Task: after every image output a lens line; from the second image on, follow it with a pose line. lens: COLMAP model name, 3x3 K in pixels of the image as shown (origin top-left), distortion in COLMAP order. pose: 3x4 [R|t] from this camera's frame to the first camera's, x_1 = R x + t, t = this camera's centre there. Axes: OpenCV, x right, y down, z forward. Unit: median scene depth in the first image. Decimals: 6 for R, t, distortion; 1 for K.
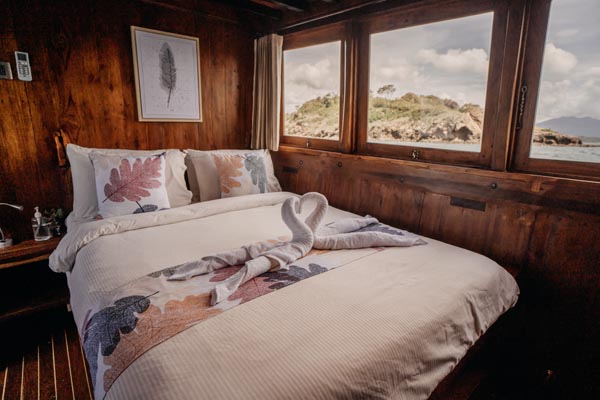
lens RADIAL K [[310.7, 0, 296.3], [0, 310.7, 200.3], [0, 0, 1]] dist [-0.042113, 0.015748]
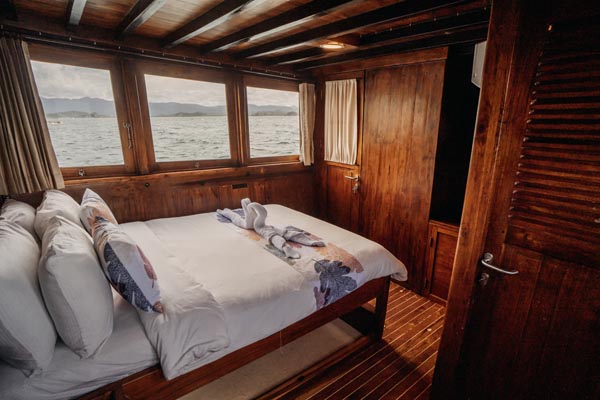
lens RADIAL K [[310.7, 0, 297.2], [0, 310.7, 202.6], [0, 0, 1]] dist [-0.042113, 0.015748]
pose [[0.024360, -0.277427, 0.960438, -1.201663], [0.202703, 0.942137, 0.267000, -0.306301], [-0.978937, 0.188179, 0.079186, 0.479126]]
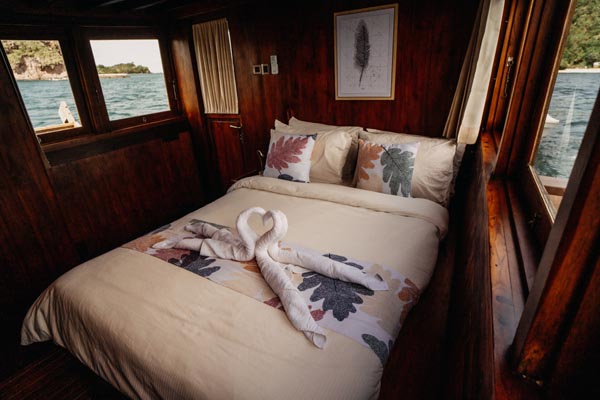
lens RADIAL K [[310.7, 0, 297.1], [0, 310.7, 201.2], [0, 0, 1]] dist [-0.042113, 0.015748]
pose [[0.316407, 0.342801, -0.884519, 0.715050], [-0.157367, 0.938472, 0.307418, -0.282946], [0.935479, 0.041925, 0.350885, 0.572562]]
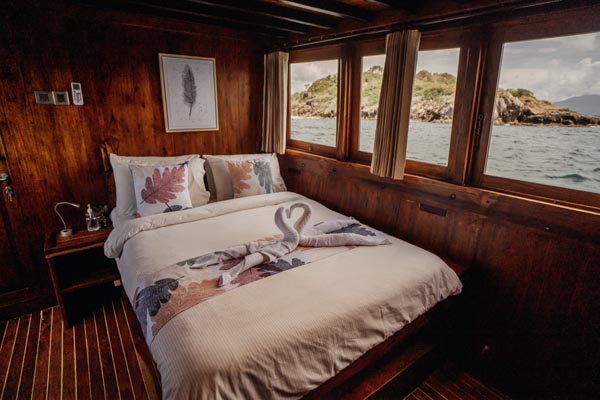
lens RADIAL K [[310.7, 0, 295.6], [0, 310.7, 201.0], [0, 0, 1]] dist [-0.042113, 0.015748]
pose [[0.997585, 0.016596, -0.067441, 0.093436], [-0.012505, 0.998082, 0.060636, -0.083741], [0.068318, -0.059647, 0.995879, -0.216518]]
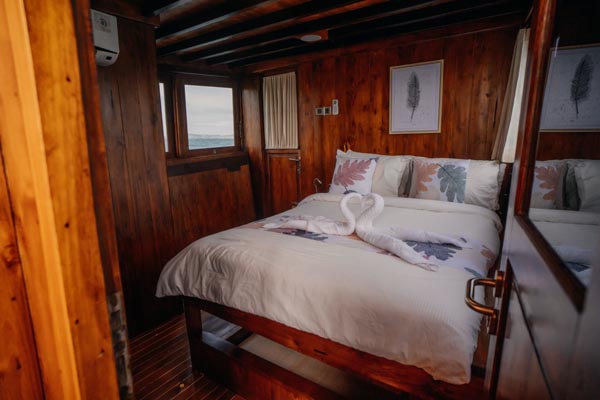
lens RADIAL K [[310.7, 0, 300.3], [0, 310.7, 201.1], [0, 0, 1]] dist [-0.042113, 0.015748]
pose [[0.288548, 0.173684, -0.941581, 0.884601], [-0.185633, 0.974898, 0.122942, -0.073217], [0.939298, 0.139314, 0.313546, 0.276844]]
